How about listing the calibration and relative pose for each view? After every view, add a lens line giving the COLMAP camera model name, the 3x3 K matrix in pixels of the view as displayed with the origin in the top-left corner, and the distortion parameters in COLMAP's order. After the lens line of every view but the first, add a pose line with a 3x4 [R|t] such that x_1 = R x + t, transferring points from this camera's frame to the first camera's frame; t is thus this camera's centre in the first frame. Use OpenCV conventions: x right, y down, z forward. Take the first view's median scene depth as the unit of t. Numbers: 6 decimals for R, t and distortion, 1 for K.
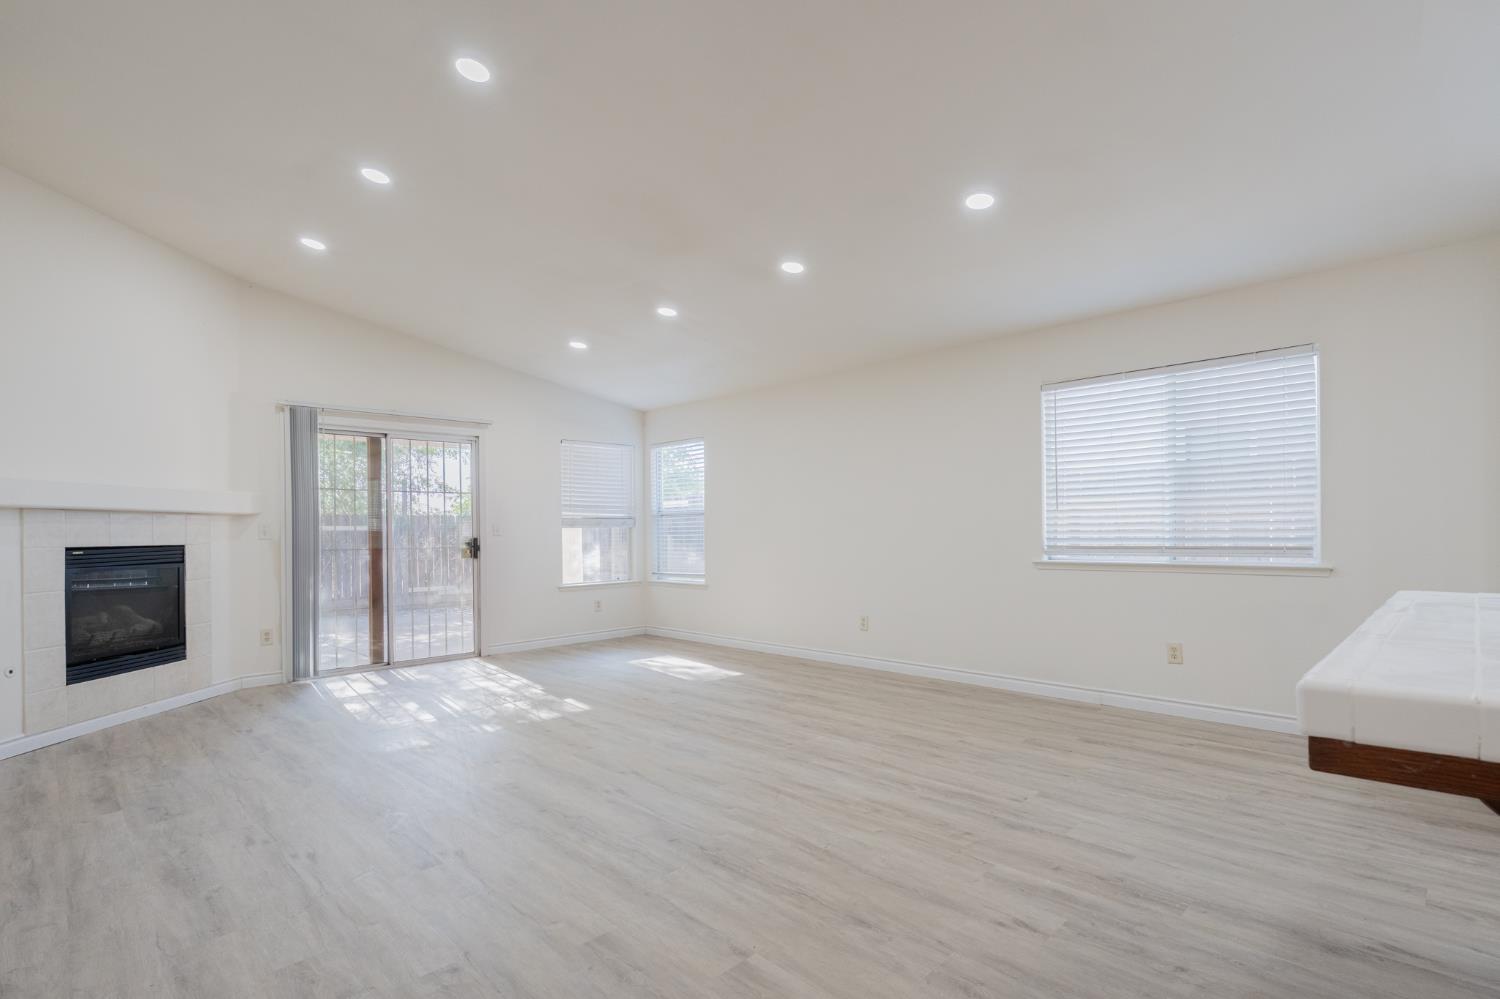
lens RADIAL K [[721.0, 0, 770.7], [0, 721.0, 526.5], [0, 0, 1]] dist [0.000157, 0.000419]
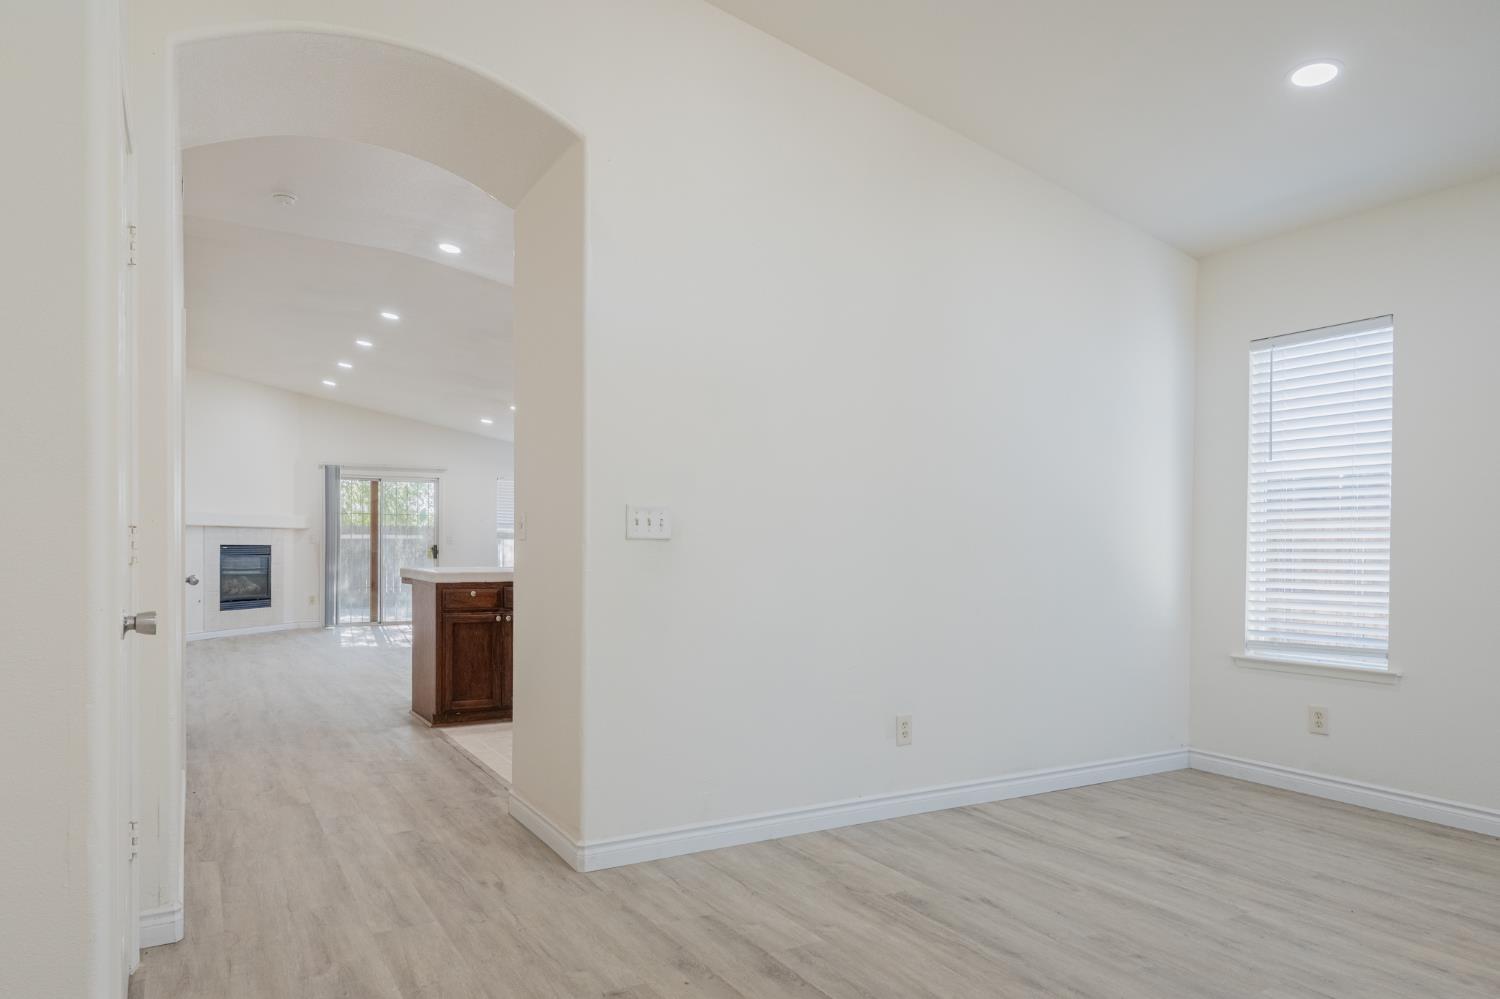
lens RADIAL K [[908.6, 0, 690.5], [0, 908.6, 546.5], [0, 0, 1]] dist [-0.020121, 0.000438]
pose [[0.959365, 0.017449, -0.281627, 0.930411], [-0.015390, 0.999836, 0.009522, -0.010279], [0.281747, -0.004801, 0.959477, -0.984096]]
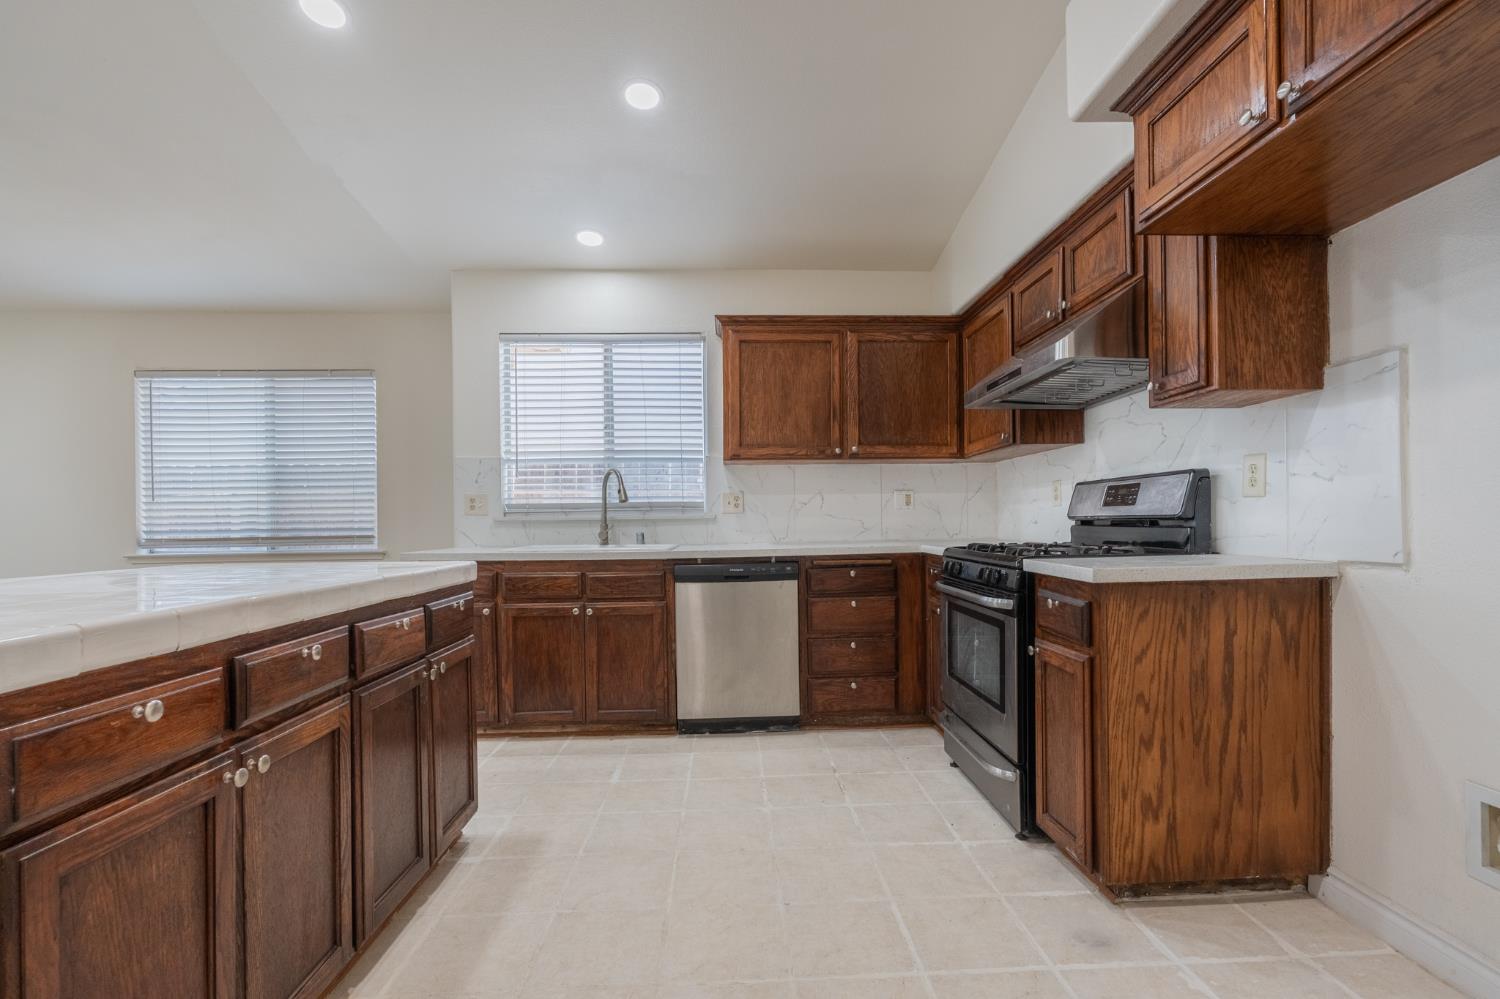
lens RADIAL K [[666.2, 0, 755.3], [0, 666.2, 521.1], [0, 0, 1]] dist [-0.000668, 0.000143]
pose [[0.679867, 0.003095, 0.733329, 0.303183], [0.000832, 0.999987, -0.004992, 0.008443], [-0.733335, 0.004003, 0.679856, -0.210109]]
